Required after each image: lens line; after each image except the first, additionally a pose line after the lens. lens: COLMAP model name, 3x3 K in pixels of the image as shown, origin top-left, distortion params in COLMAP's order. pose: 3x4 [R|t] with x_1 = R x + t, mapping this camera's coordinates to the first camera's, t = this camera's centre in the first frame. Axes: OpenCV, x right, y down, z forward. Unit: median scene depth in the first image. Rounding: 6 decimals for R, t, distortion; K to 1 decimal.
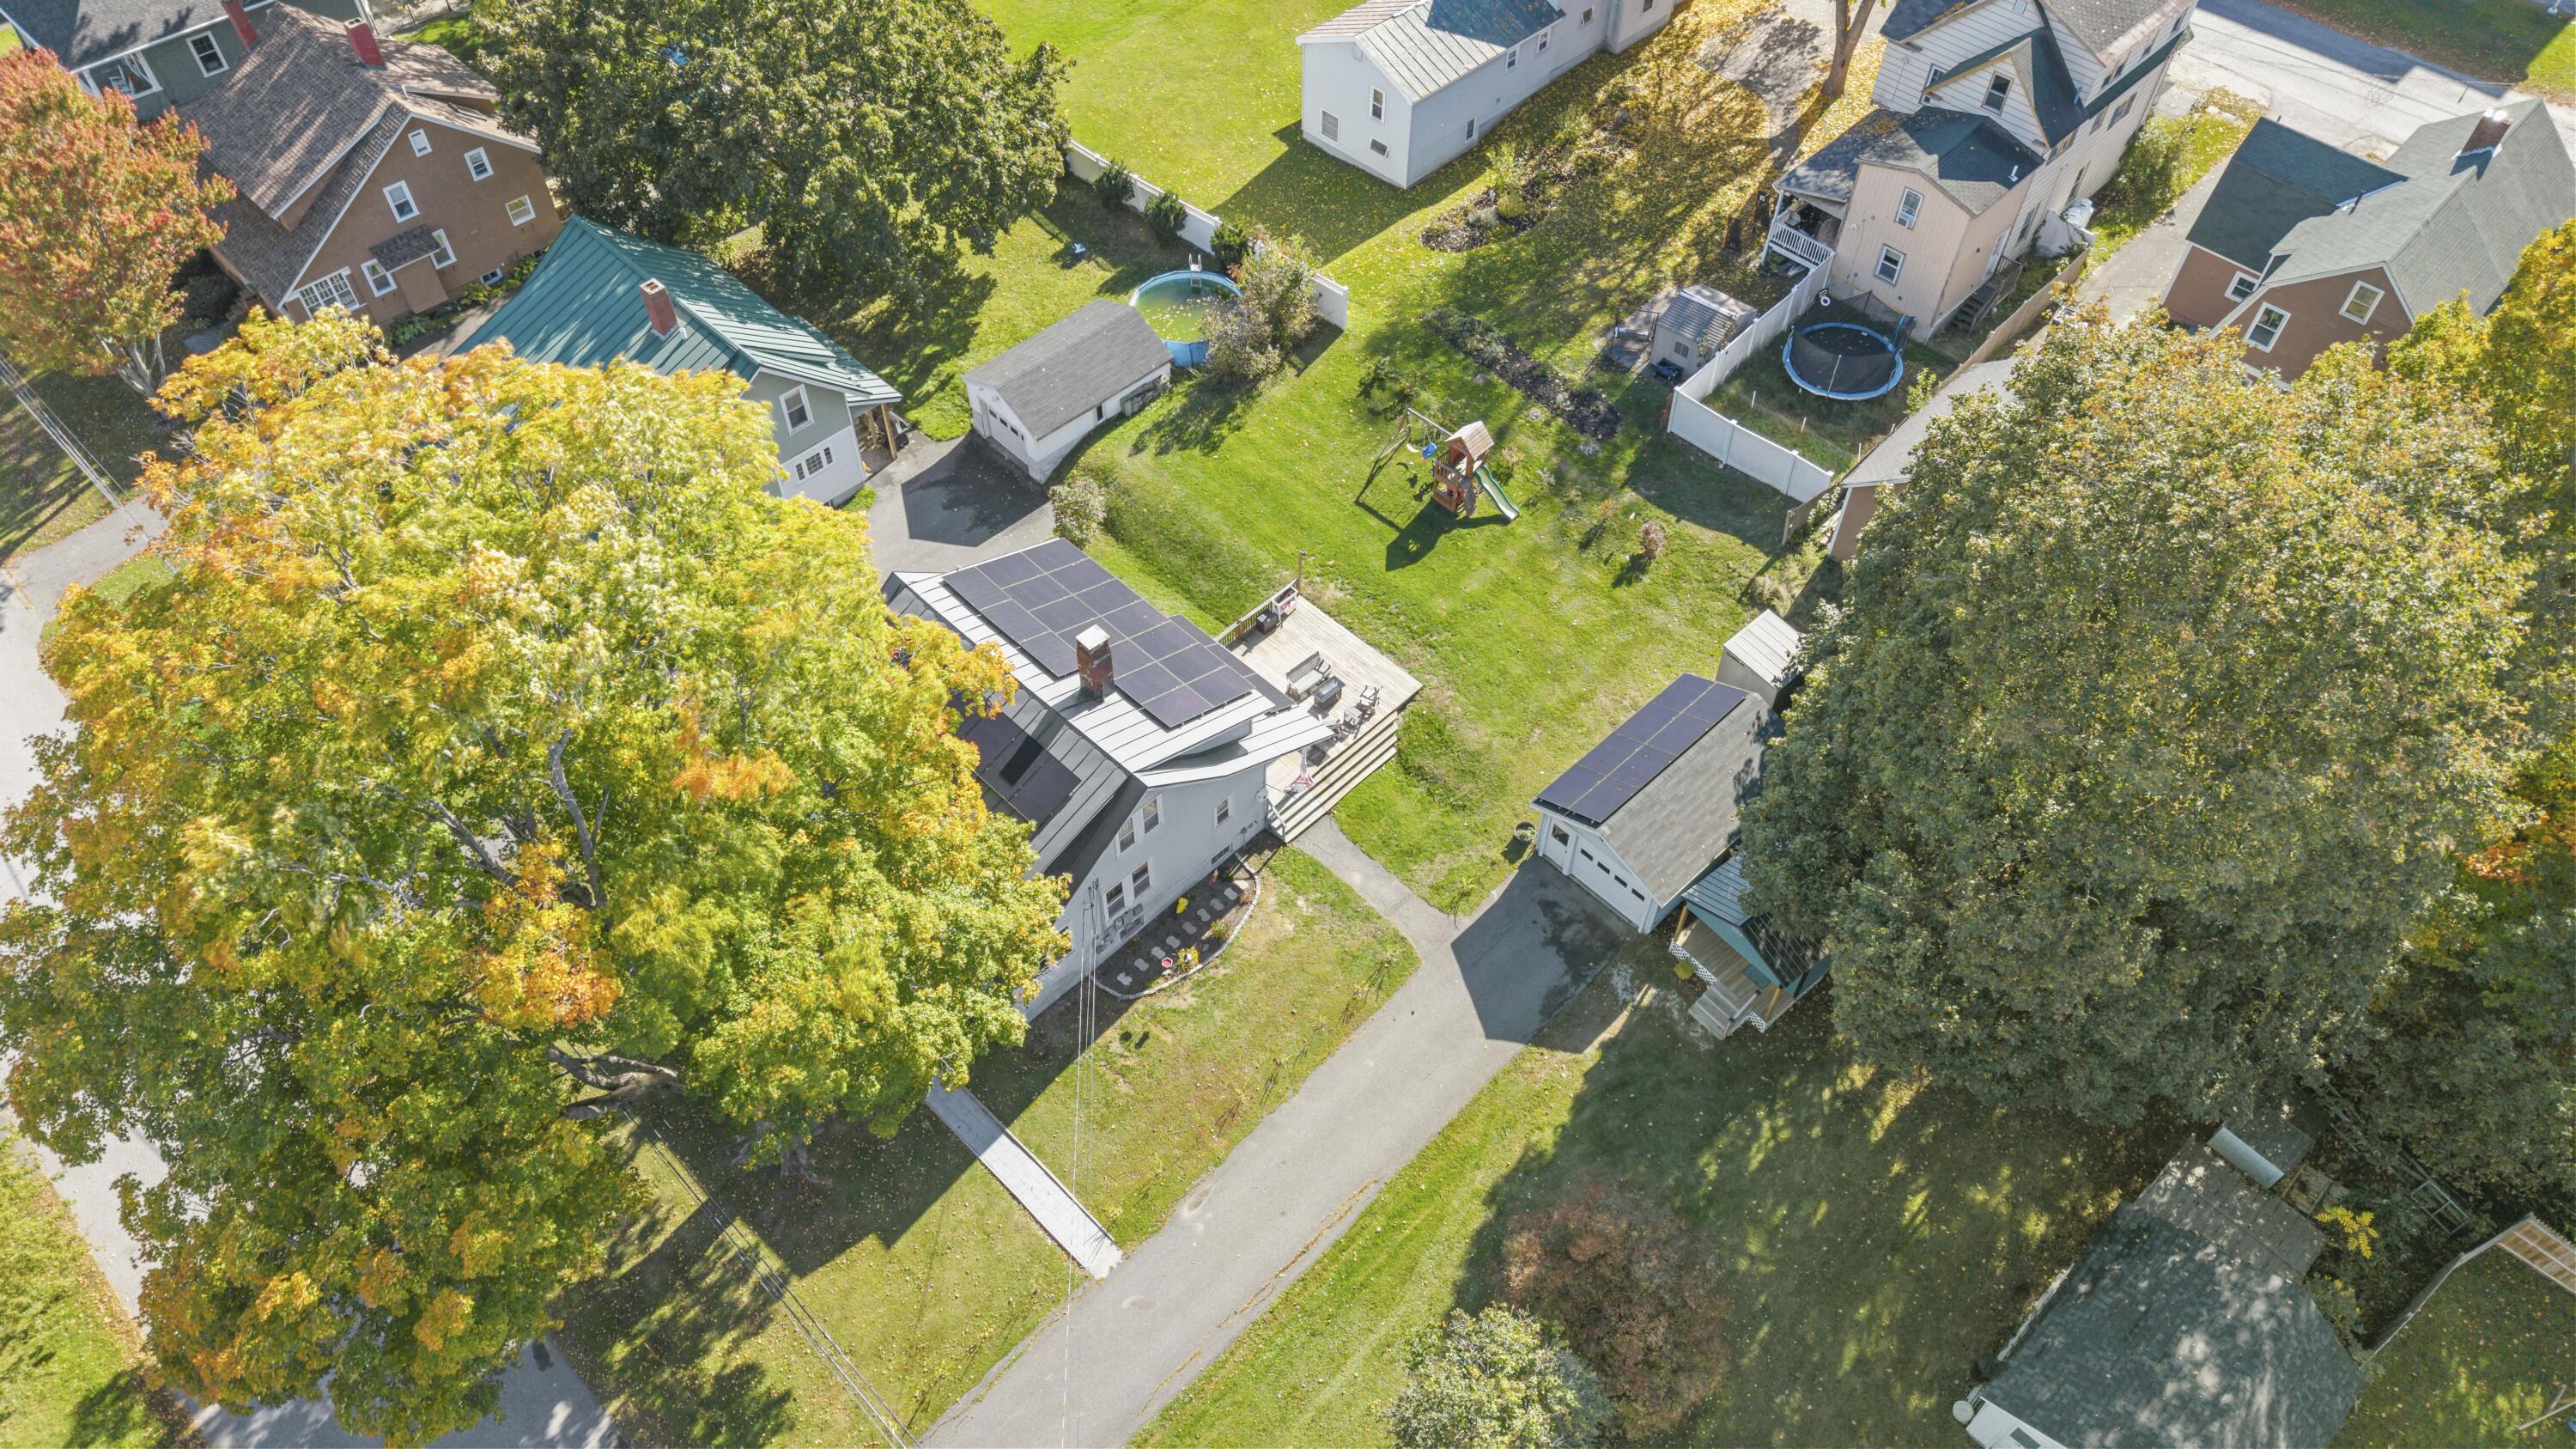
lens RADIAL K [[1702.6, 0, 1288.0], [0, 1702.6, 724.5], [0, 0, 1]] dist [0.034806, -0.038002]
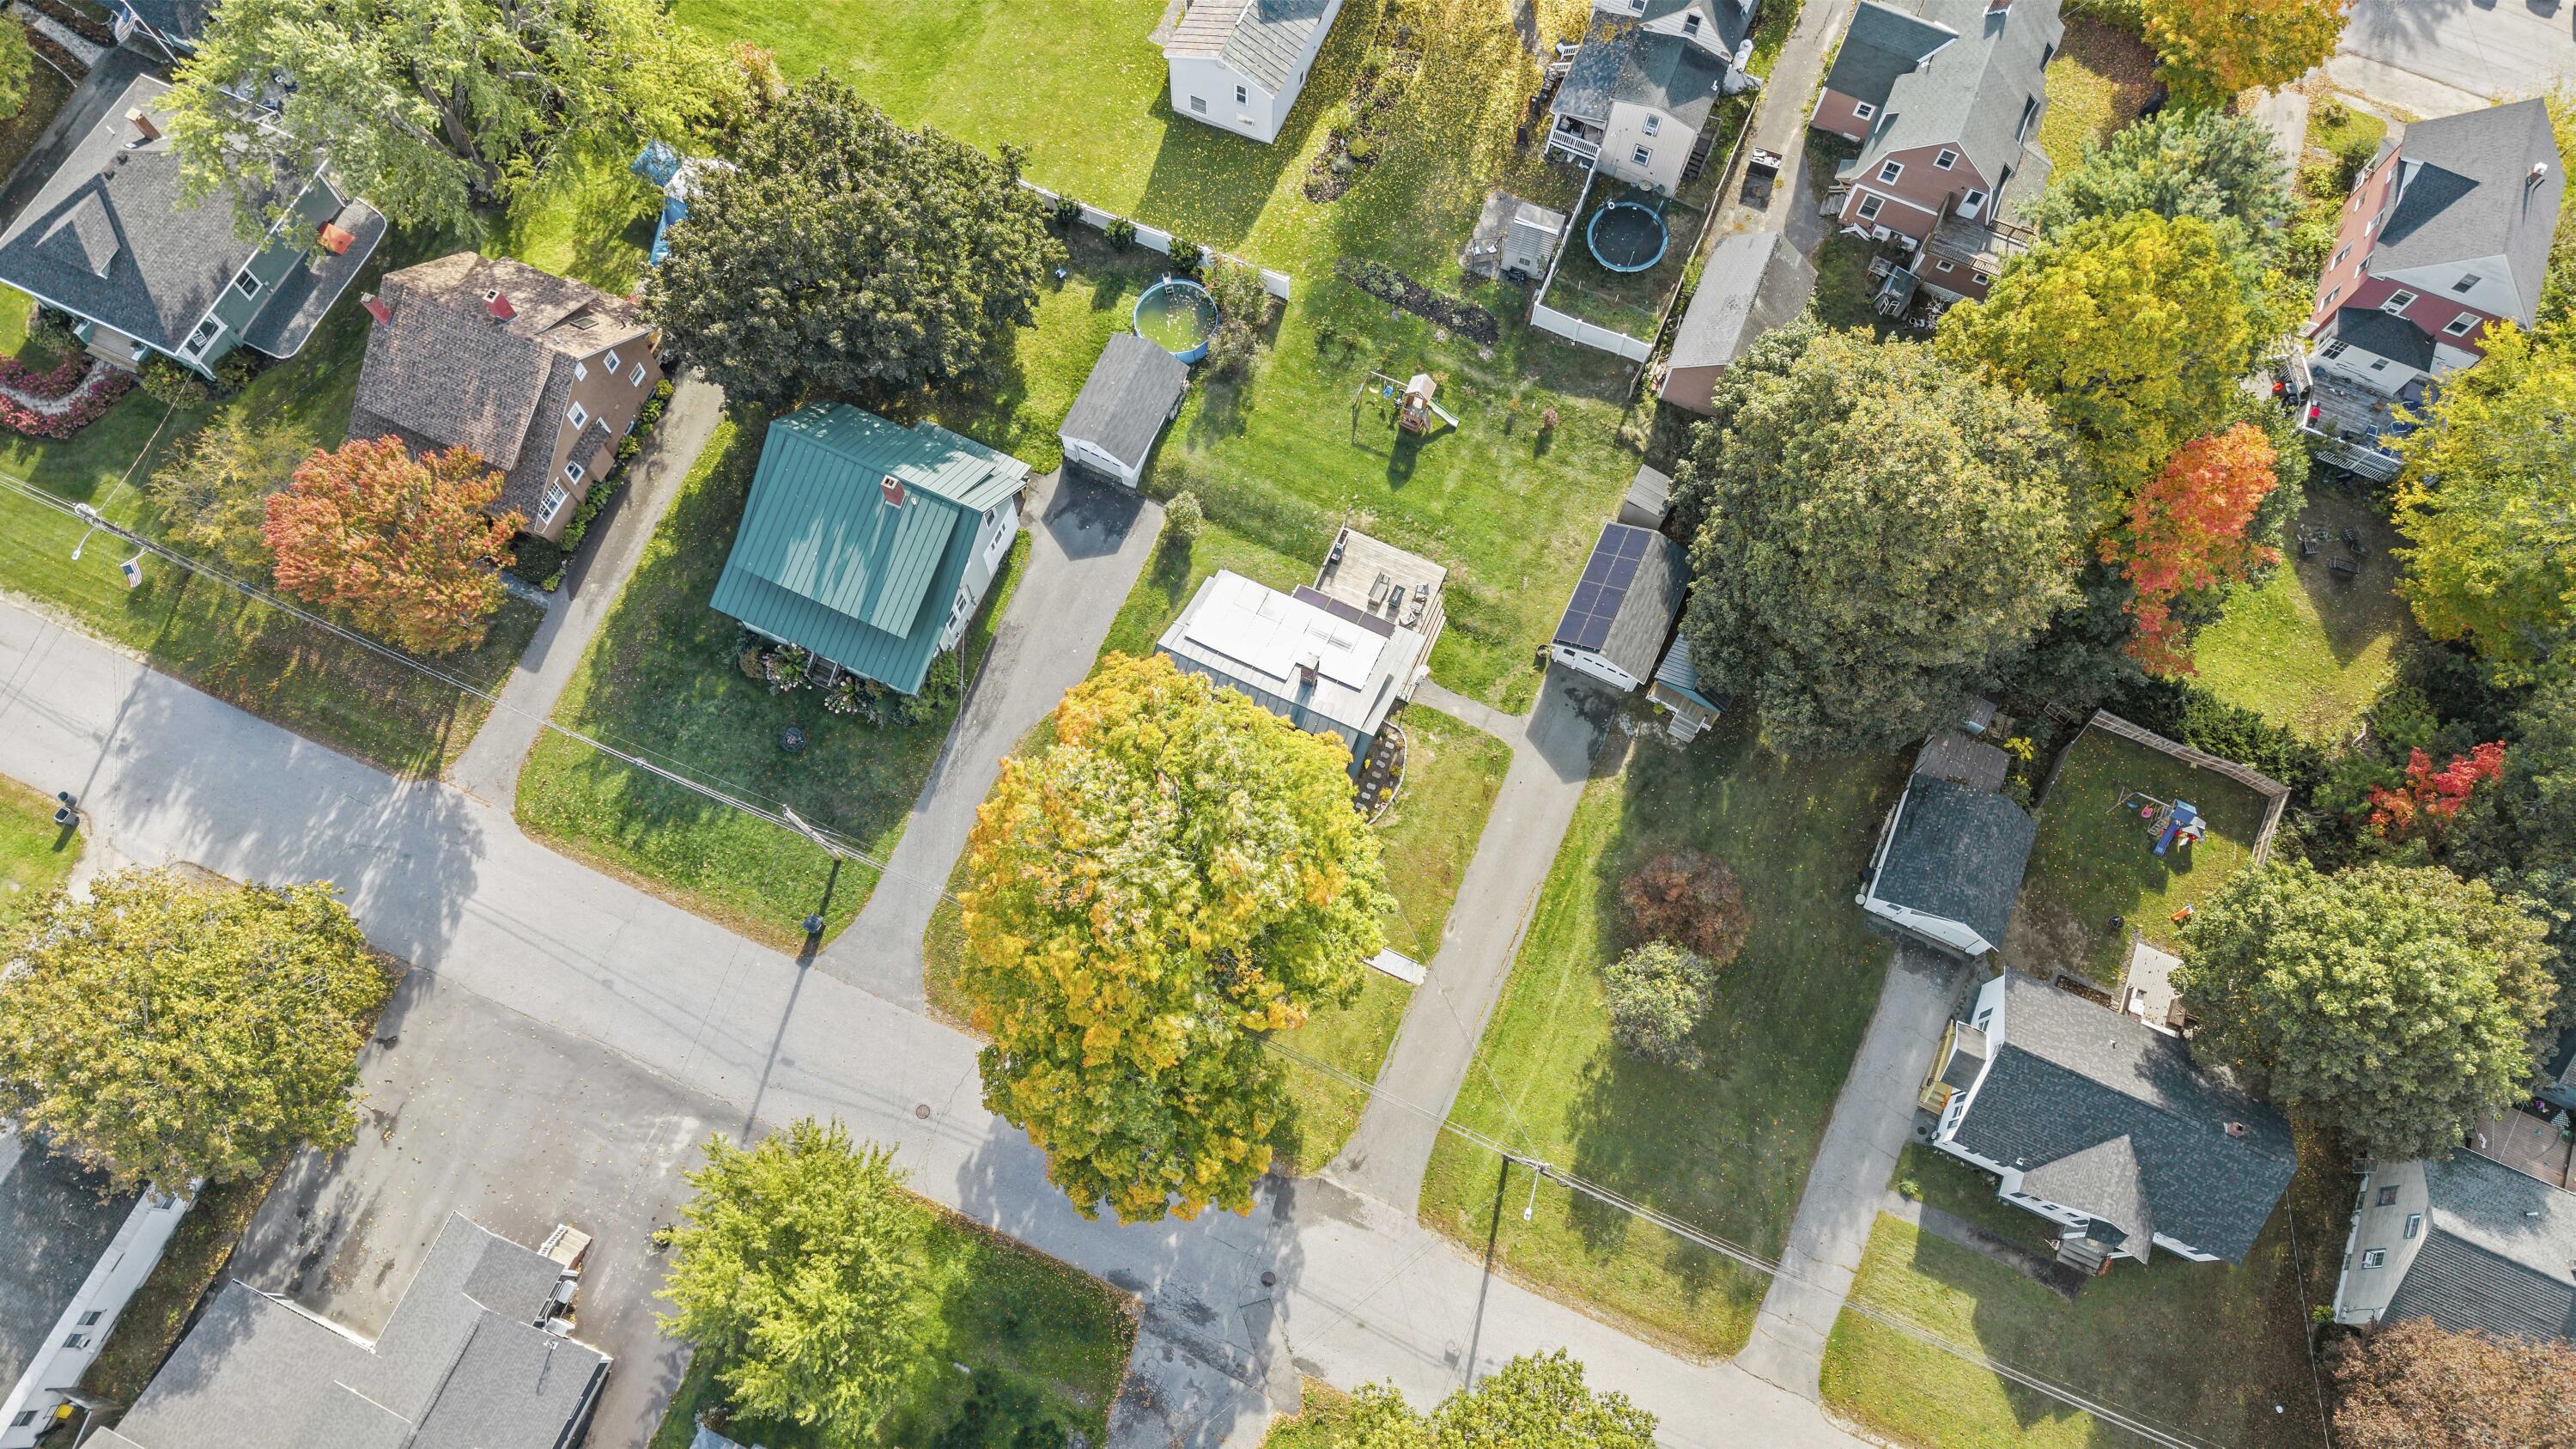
lens RADIAL K [[1702.6, 0, 1288.0], [0, 1702.6, 724.5], [0, 0, 1]] dist [0.034806, -0.038002]
pose [[0.936571, -0.325594, 0.129705, -0.294239], [0.265325, 0.900479, 0.344588, -0.452549], [-0.228992, -0.288317, 0.929750, -0.443980]]
